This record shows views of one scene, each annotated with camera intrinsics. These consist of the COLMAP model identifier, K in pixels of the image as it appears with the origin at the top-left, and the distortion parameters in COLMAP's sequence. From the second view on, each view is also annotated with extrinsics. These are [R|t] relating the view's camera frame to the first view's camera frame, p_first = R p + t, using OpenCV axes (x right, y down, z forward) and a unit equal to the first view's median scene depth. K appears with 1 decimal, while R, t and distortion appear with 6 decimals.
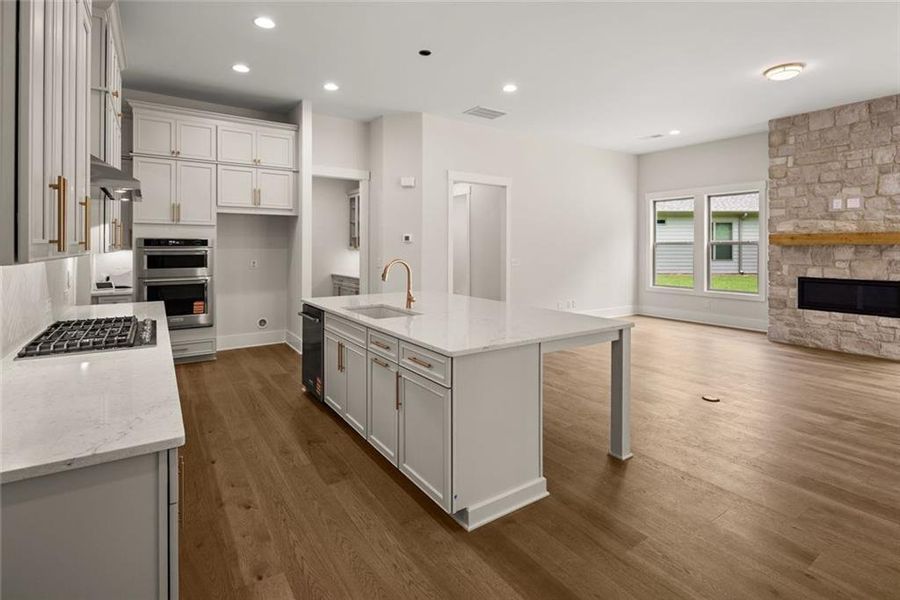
lens RADIAL K [[441.5, 0, 450.0], [0, 441.5, 247.3], [0, 0, 1]] dist [-0.000933, -0.001434]
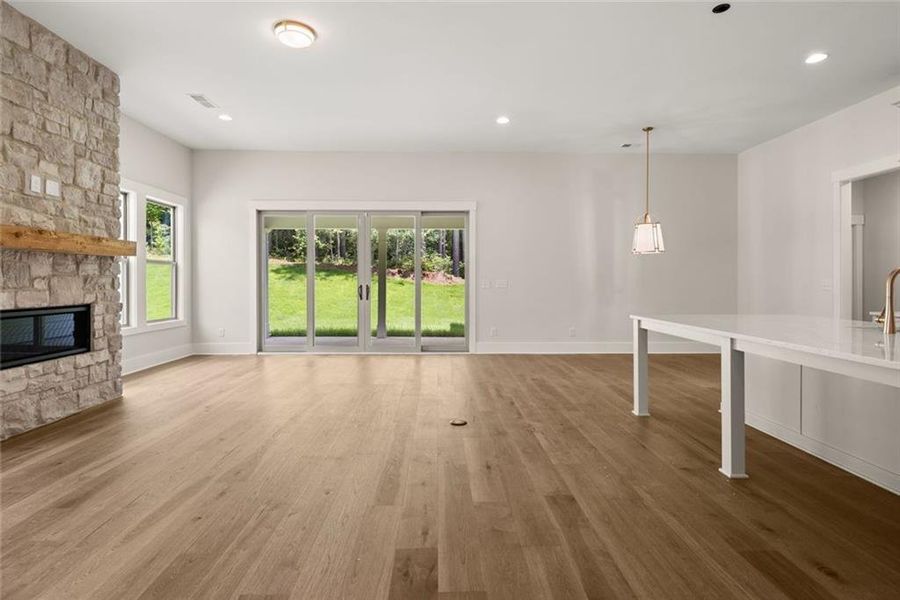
lens RADIAL K [[445.2, 0, 448.5], [0, 445.2, 283.0], [0, 0, 1]] dist [-0.000029, -0.000645]
pose [[-0.841862, -0.003975, 0.539679, 0.073627], [-0.001520, 0.999986, 0.004994, 0.032611], [-0.539691, 0.003384, -0.841856, 1.180103]]
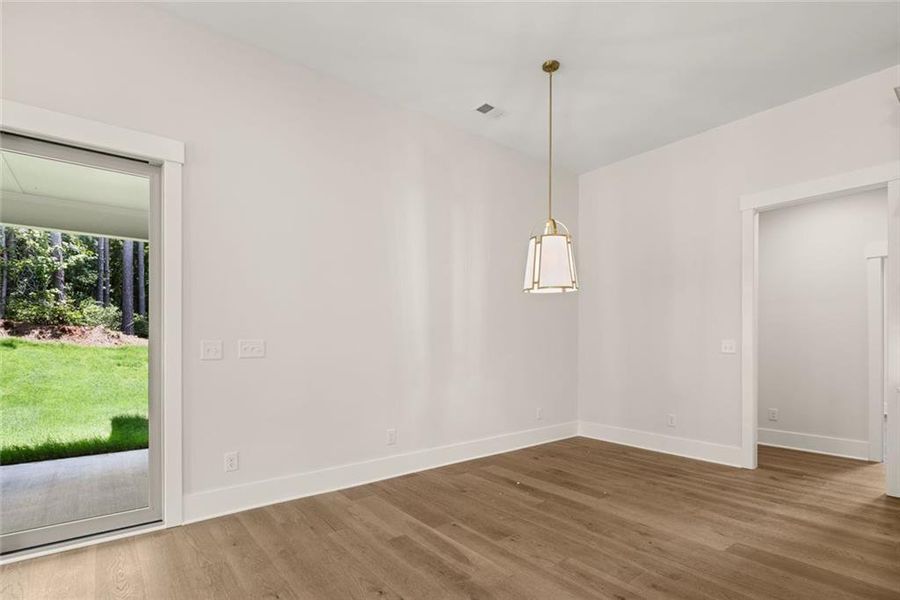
lens RADIAL K [[436.6, 0, 446.0], [0, 436.6, 341.0], [0, 0, 1]] dist [0.002108, 0.000010]
pose [[-0.997225, -0.002326, -0.074416, 0.410128], [-0.002316, 0.999997, -0.000217, 0.031433], [0.074417, -0.000044, -0.997227, 0.623580]]
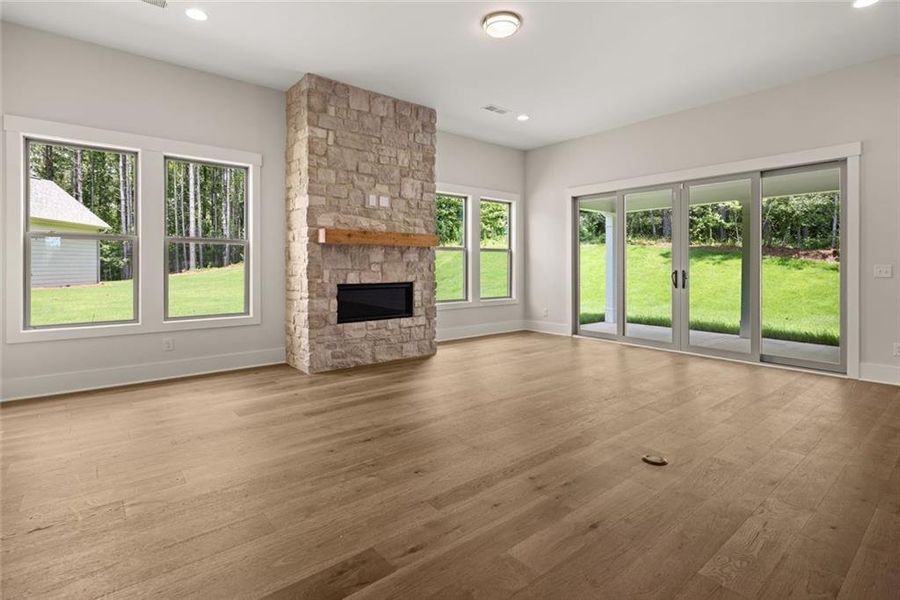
lens RADIAL K [[439.8, 0, 451.9], [0, 439.8, 265.8], [0, 0, 1]] dist [0.002728, -0.000229]
pose [[-0.093921, -0.002866, 0.995576, -0.029128], [-0.001634, 0.999995, 0.002724, 0.031792], [-0.995578, -0.001371, -0.093925, 0.901835]]
